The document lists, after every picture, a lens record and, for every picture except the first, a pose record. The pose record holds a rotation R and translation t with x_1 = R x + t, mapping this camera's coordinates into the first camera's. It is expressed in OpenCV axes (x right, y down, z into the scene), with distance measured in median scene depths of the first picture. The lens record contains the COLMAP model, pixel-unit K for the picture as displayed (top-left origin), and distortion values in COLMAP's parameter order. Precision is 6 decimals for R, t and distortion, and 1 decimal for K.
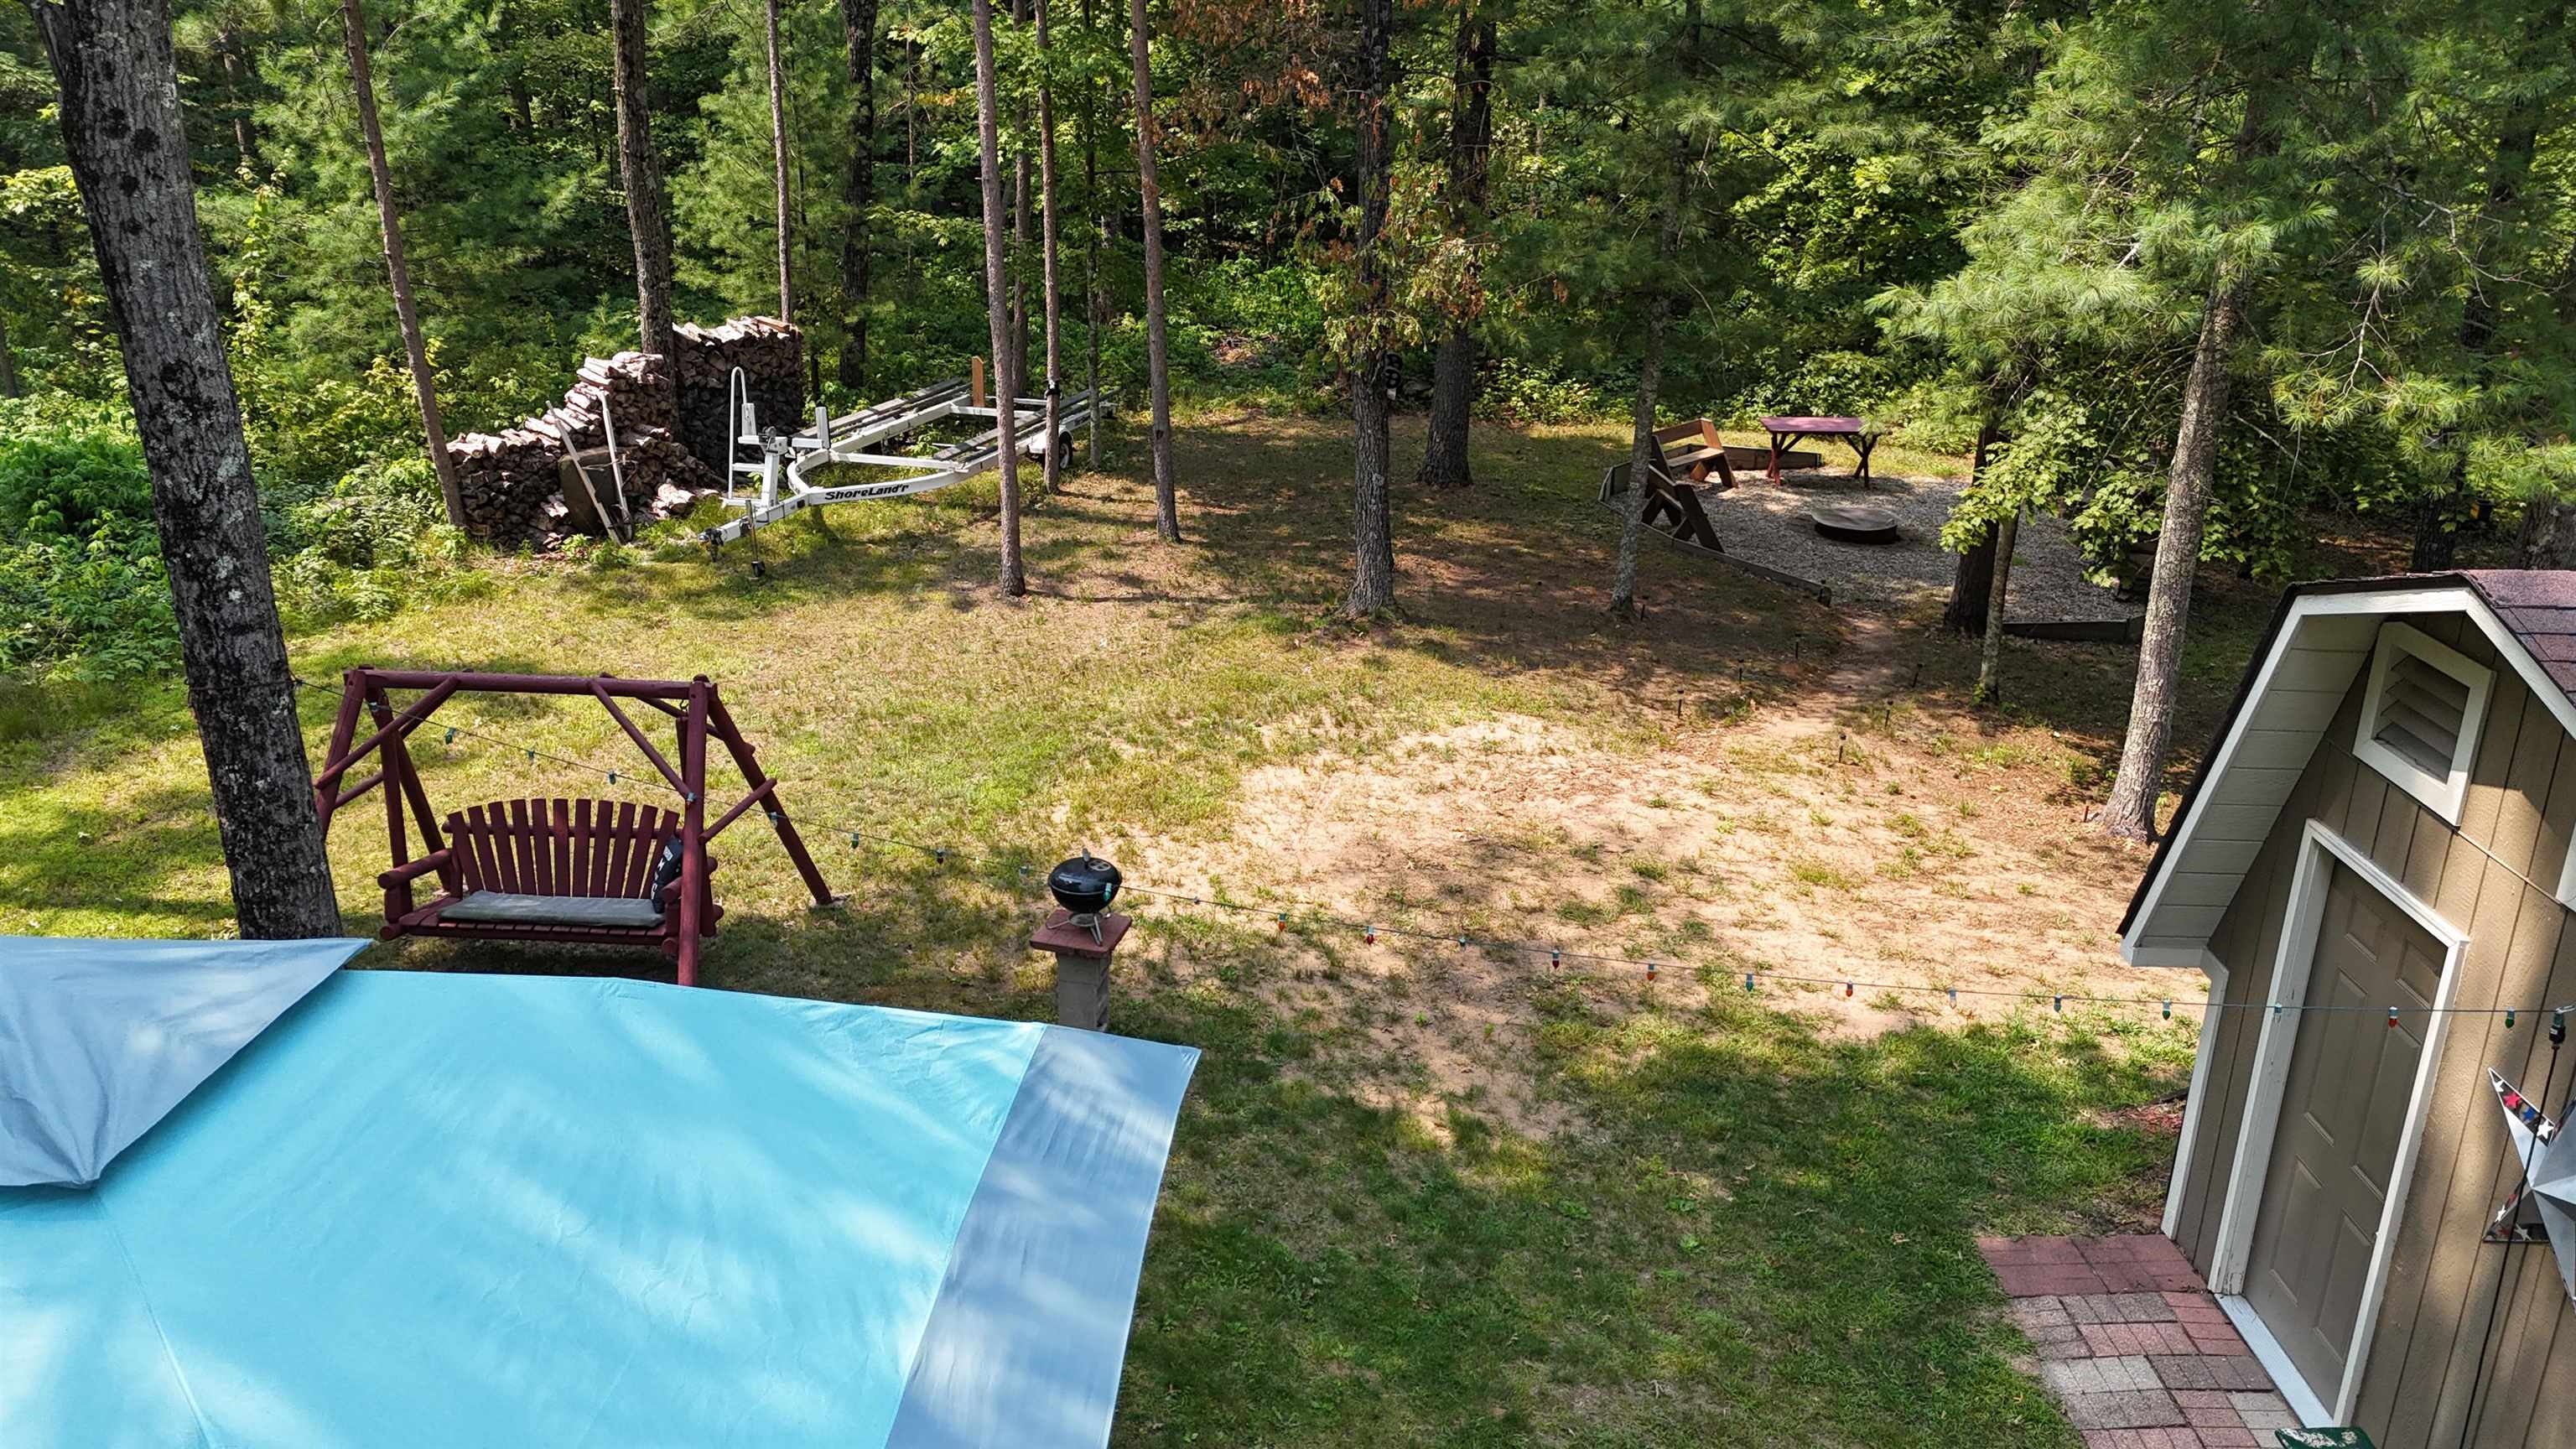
lens RADIAL K [[1891.1, 0, 1295.5], [0, 1891.1, 719.3], [0, 0, 1]] dist [0.057412, -0.032636]
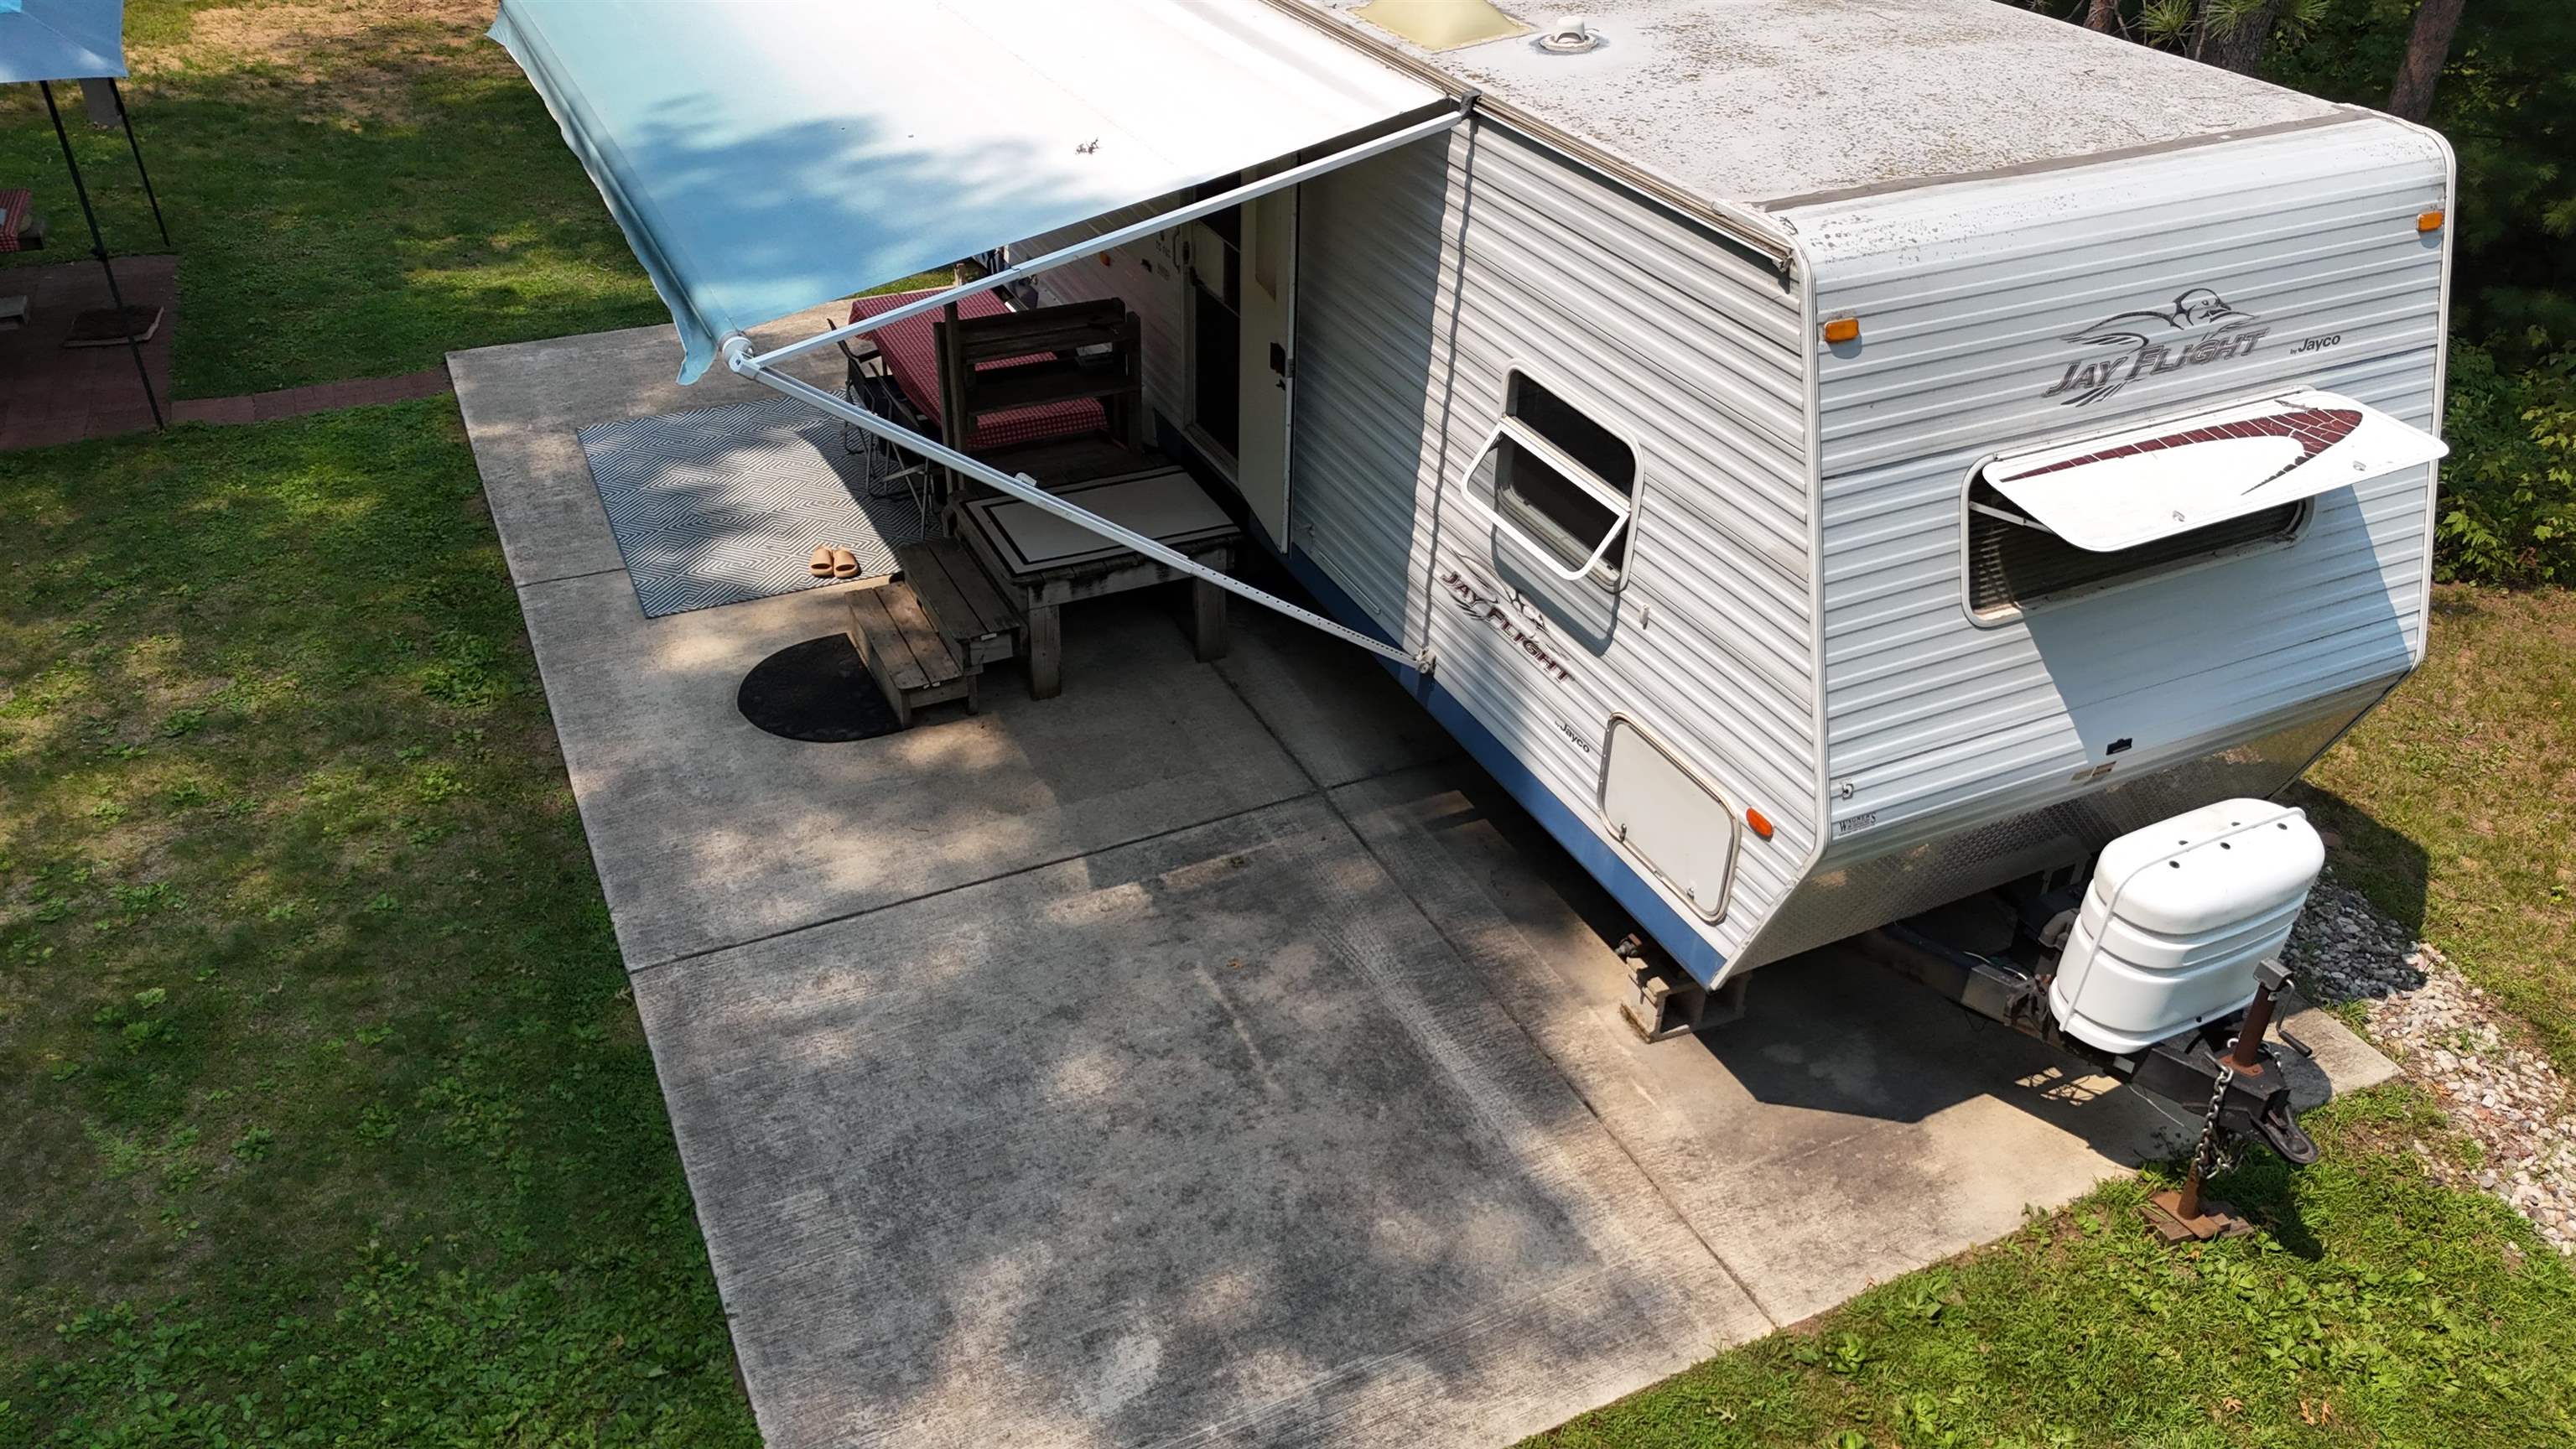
lens RADIAL K [[1891.1, 0, 1298.8], [0, 1891.1, 730.1], [0, 0, 1]] dist [0.057412, -0.032636]
pose [[0.890790, -0.248476, 0.380464, 0.033795], [0.147318, 0.949951, 0.275481, 0.323455], [-0.429873, -0.189346, 0.882812, -0.886772]]
